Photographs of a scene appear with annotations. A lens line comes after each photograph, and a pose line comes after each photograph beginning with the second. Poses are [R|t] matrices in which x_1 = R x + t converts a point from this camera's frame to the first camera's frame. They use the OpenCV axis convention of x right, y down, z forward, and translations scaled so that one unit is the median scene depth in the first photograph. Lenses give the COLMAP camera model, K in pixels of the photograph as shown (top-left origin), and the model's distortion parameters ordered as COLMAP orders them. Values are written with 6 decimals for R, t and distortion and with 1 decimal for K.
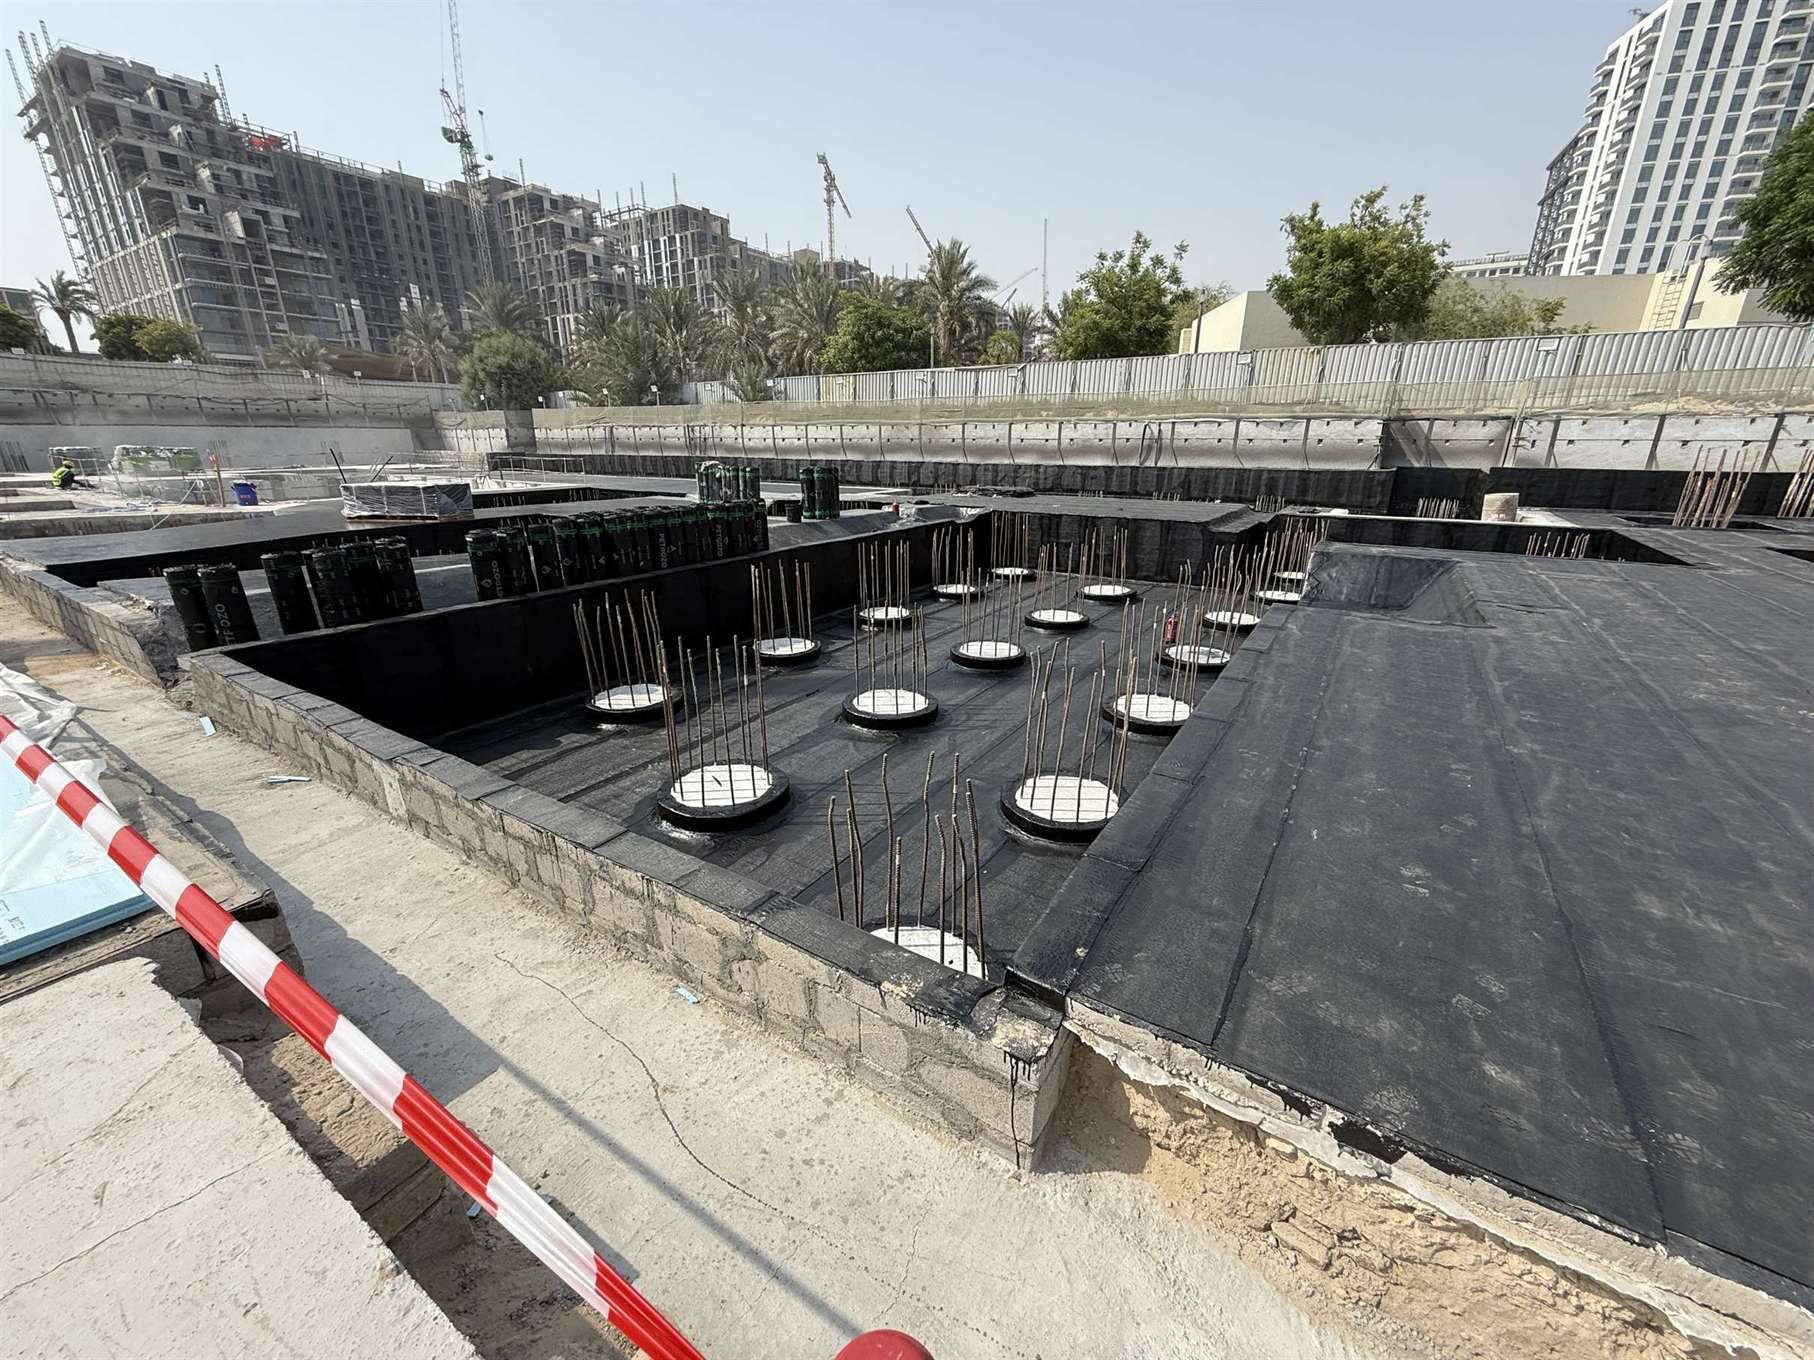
lens RADIAL K [[720.0, 0, 906.2], [0, 720.0, 683.0], [0, 0, 1]] dist [0.001105, -0.000334]
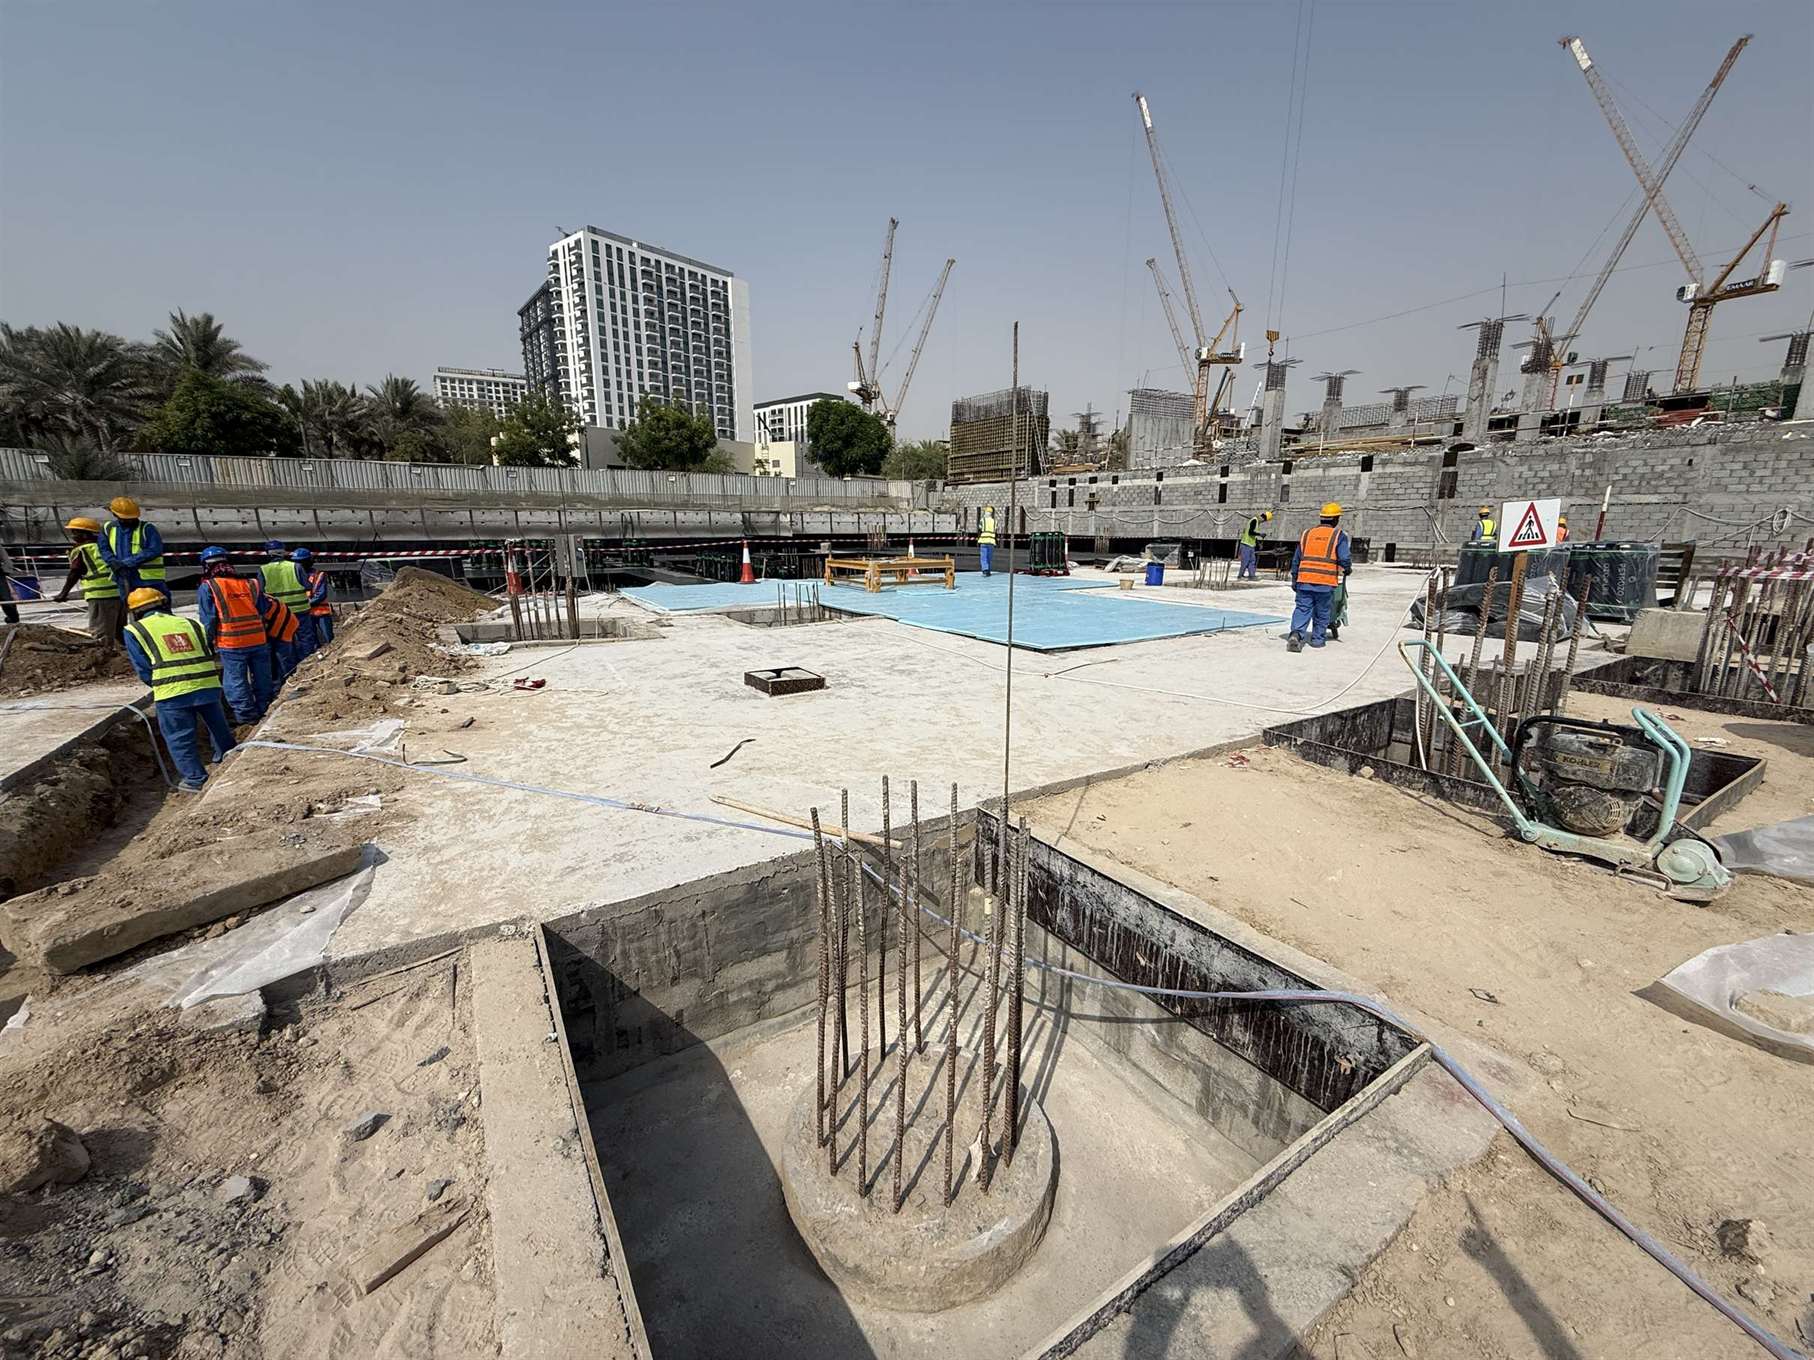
lens RADIAL K [[720.0, 0, 900.5], [0, 720.0, 679.3], [0, 0, 1]] dist [0.001105, -0.000334]
pose [[0.416177, -0.197413, 0.887595, -0.157584], [0.291193, 0.953675, 0.075575, 0.009499], [-0.861396, 0.227009, 0.454383, -0.031512]]
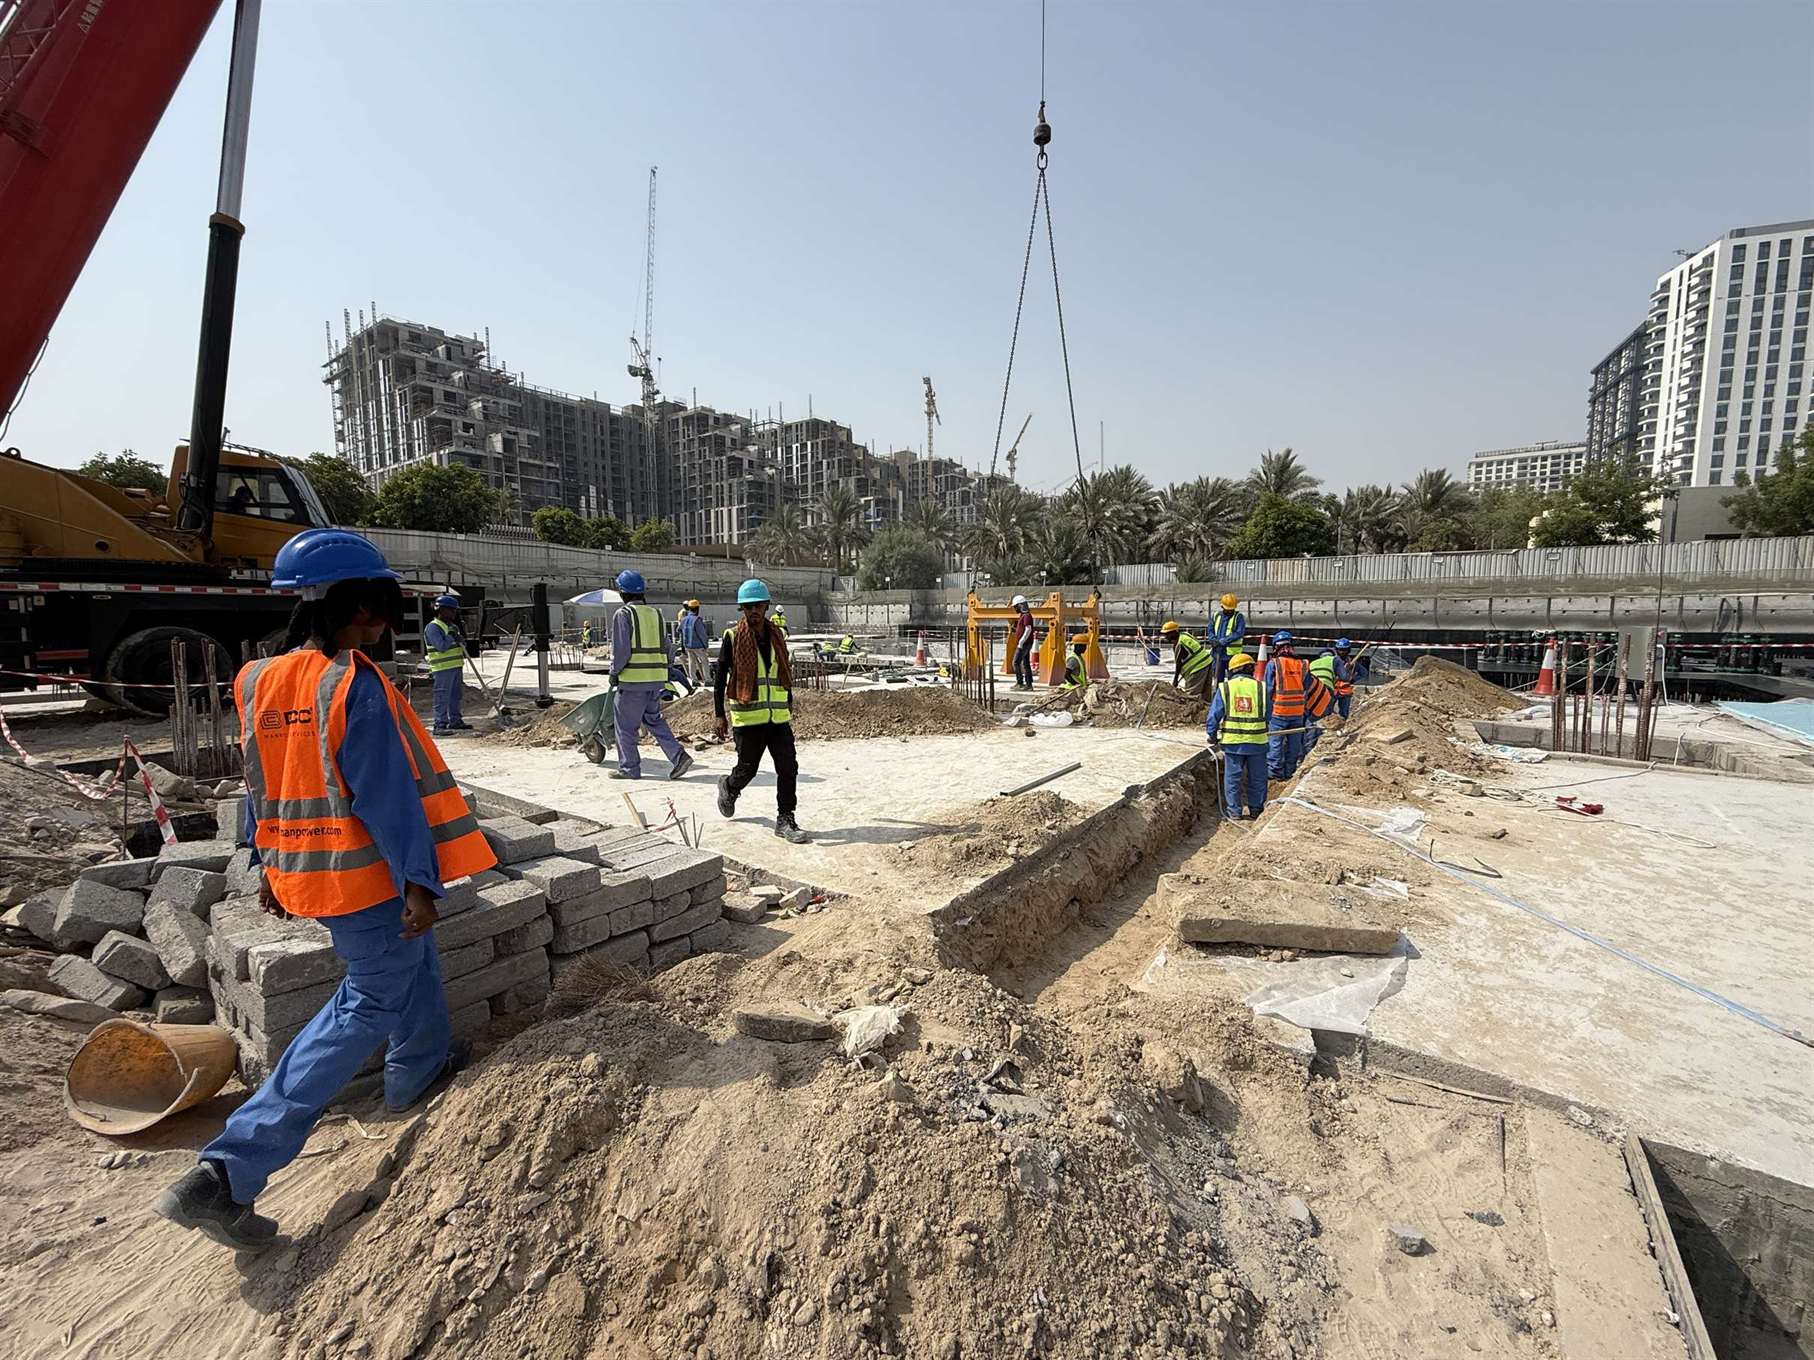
lens RADIAL K [[720.0, 0, 905.9], [0, 720.0, 683.3], [0, 0, 1]] dist [0.001105, -0.000334]
pose [[0.998461, -0.000144, -0.055449, -0.159639], [-0.012296, 0.974524, -0.223947, 0.008930], [0.054069, 0.224284, 0.973023, -0.029914]]
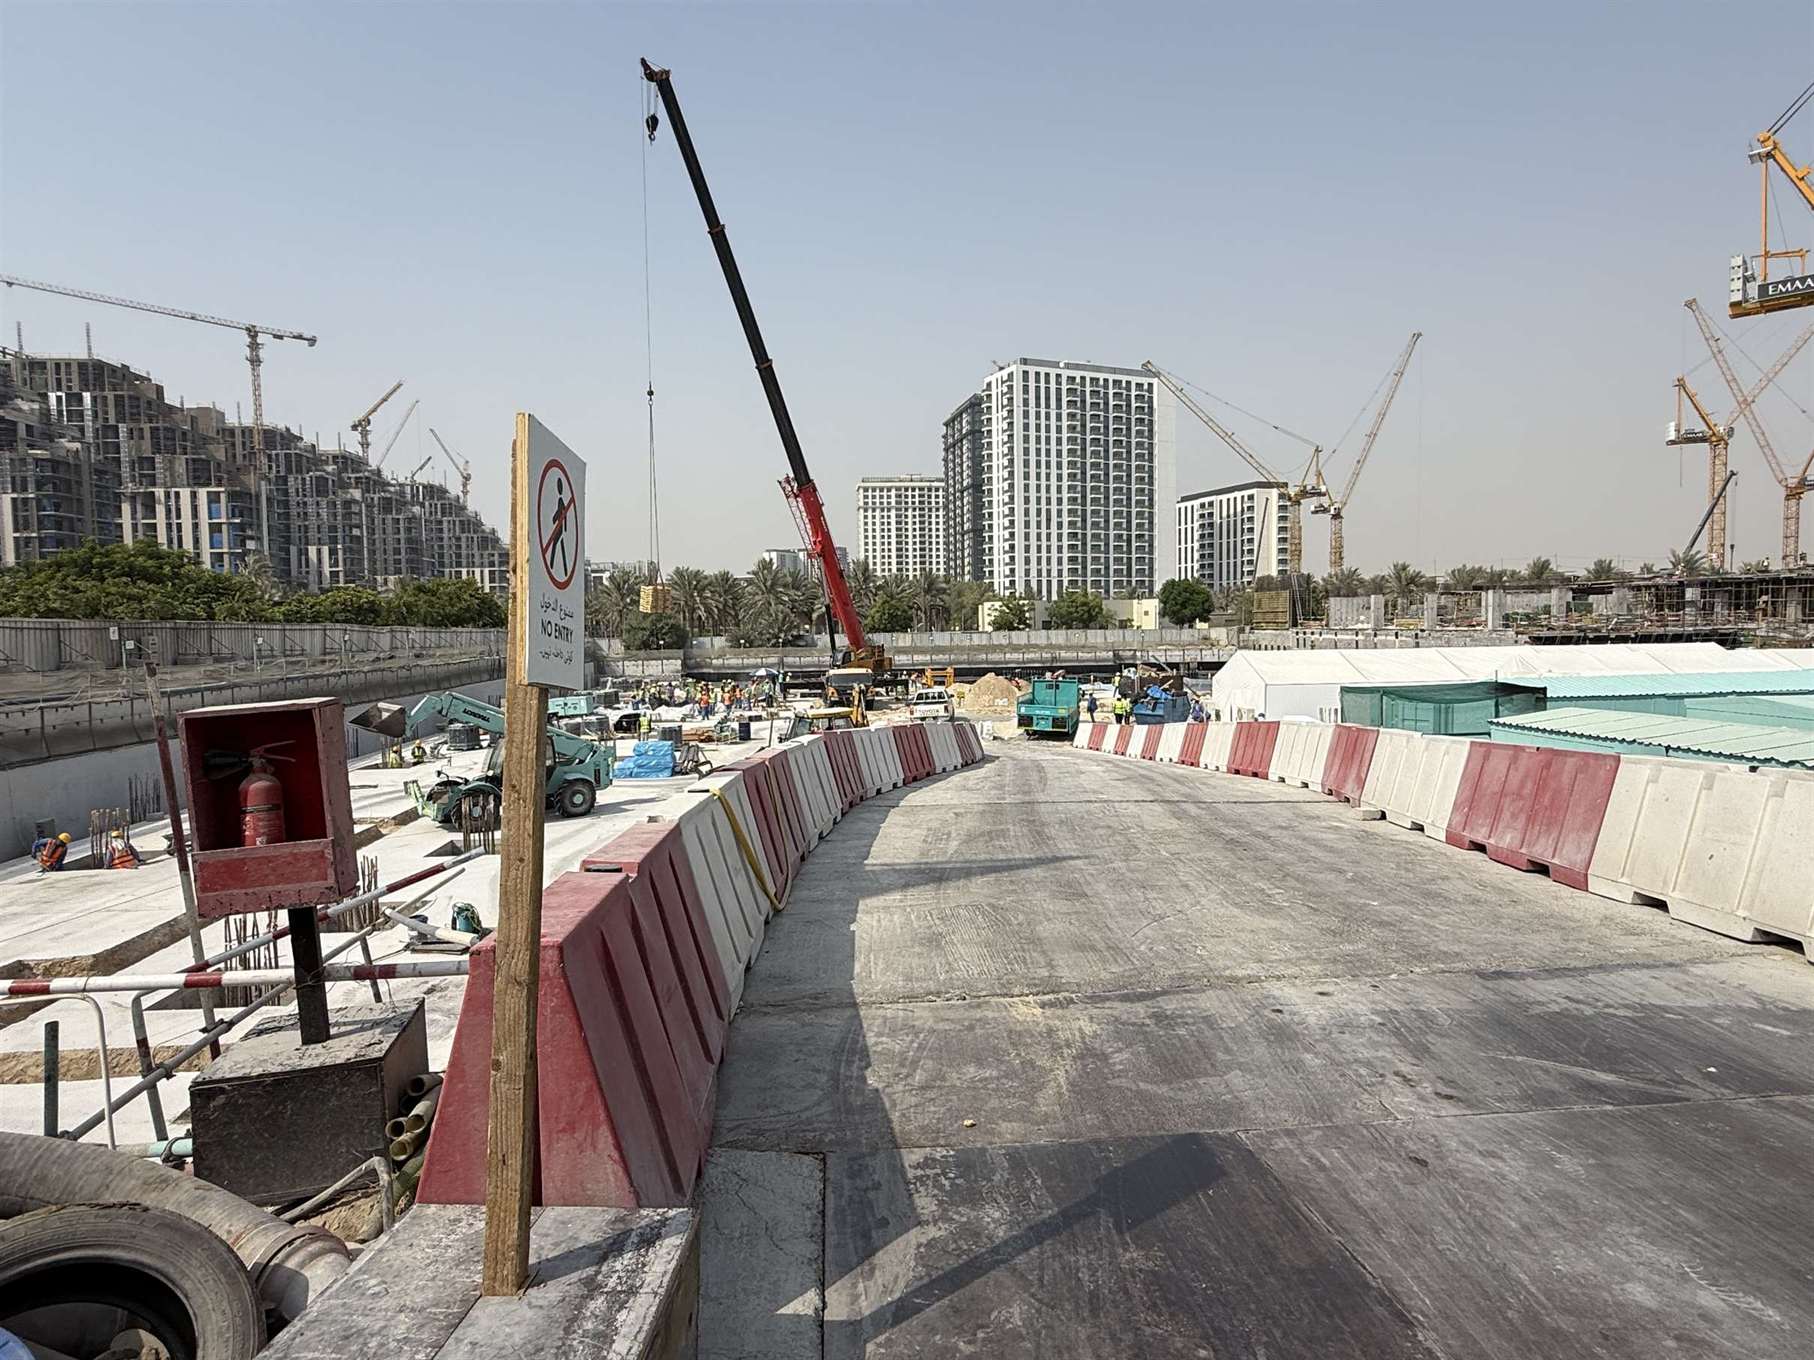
lens RADIAL K [[1035.7, 0, 907.5], [0, 1035.7, 680.0], [0, 0, 1]] dist [0.000381, -0.000363]
pose [[0.782767, -0.050612, 0.620254, -0.526876], [0.216211, 0.956717, -0.194794, 0.089187], [-0.583549, 0.286584, 0.759829, -0.363569]]
